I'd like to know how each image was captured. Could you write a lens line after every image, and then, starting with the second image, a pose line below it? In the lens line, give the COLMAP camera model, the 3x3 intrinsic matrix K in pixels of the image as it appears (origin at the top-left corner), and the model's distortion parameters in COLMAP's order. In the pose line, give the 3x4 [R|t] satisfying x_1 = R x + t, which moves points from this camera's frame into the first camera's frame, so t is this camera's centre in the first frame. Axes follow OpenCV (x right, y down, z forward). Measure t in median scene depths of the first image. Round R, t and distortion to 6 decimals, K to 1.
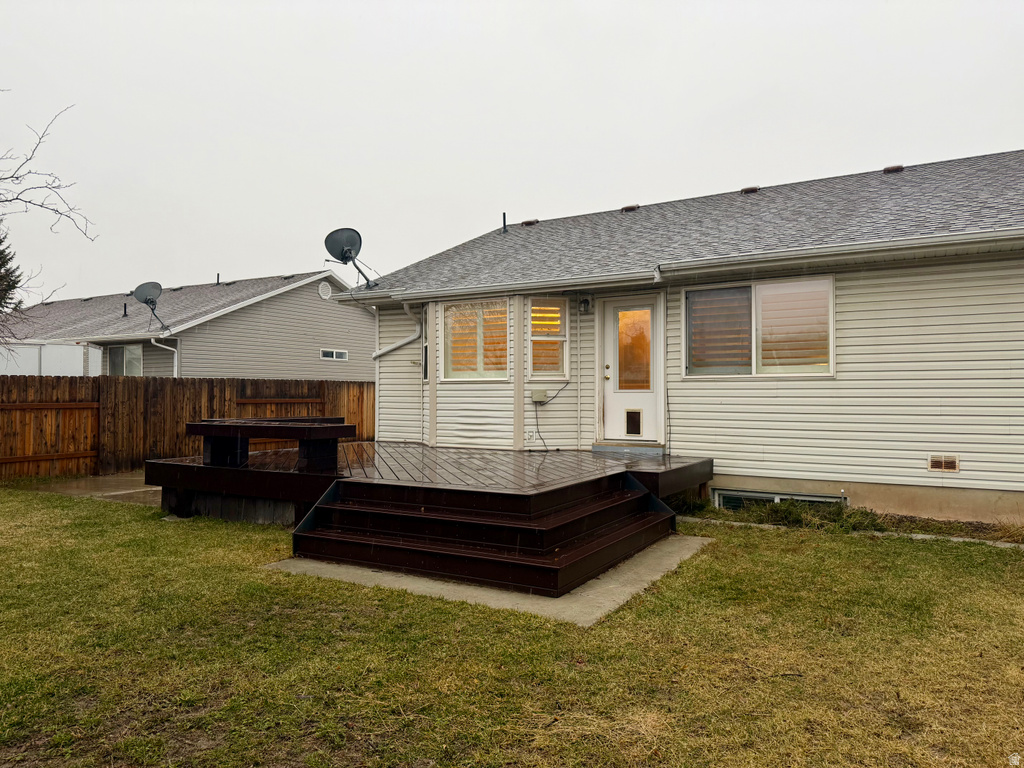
lens RADIAL K [[723.1, 0, 519.0], [0, 723.1, 389.6], [0, 0, 1]] dist [-0.001701, -0.000478]
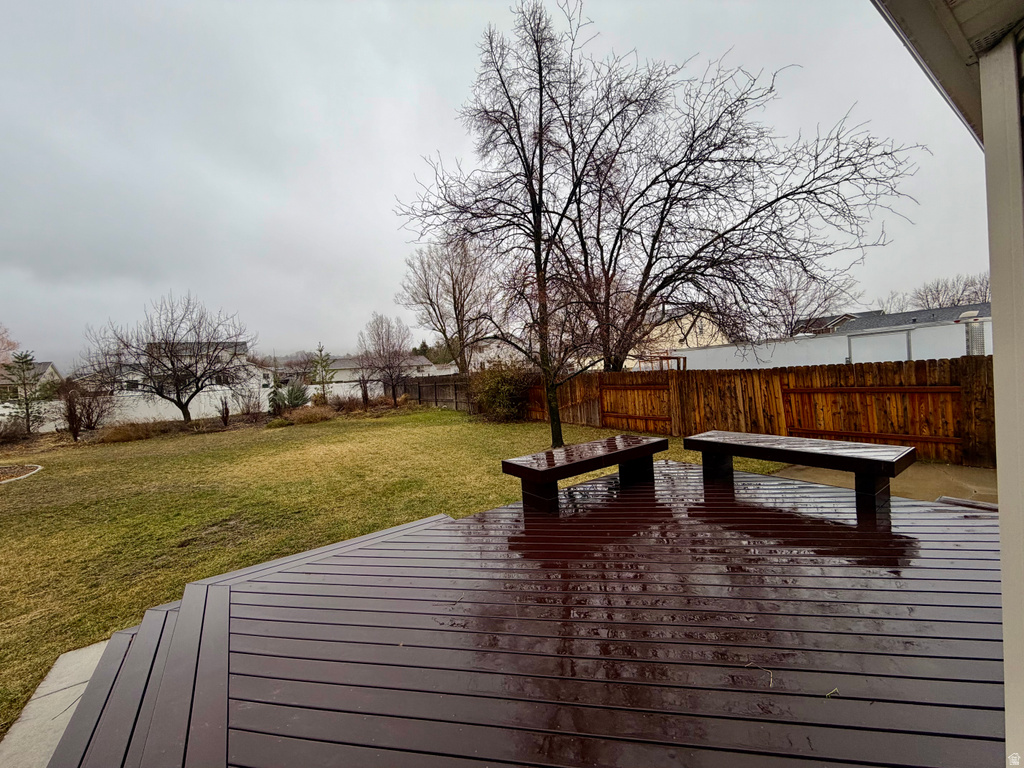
lens RADIAL K [[407.7, 0, 515.4], [0, 407.7, 384.5], [0, 0, 1]] dist [-0.002403, 0.000581]
pose [[-0.440888, 0.047700, -0.896294, 0.139594], [0.066406, 0.997584, 0.020426, -0.035488], [0.895102, -0.050514, -0.442990, 0.799517]]
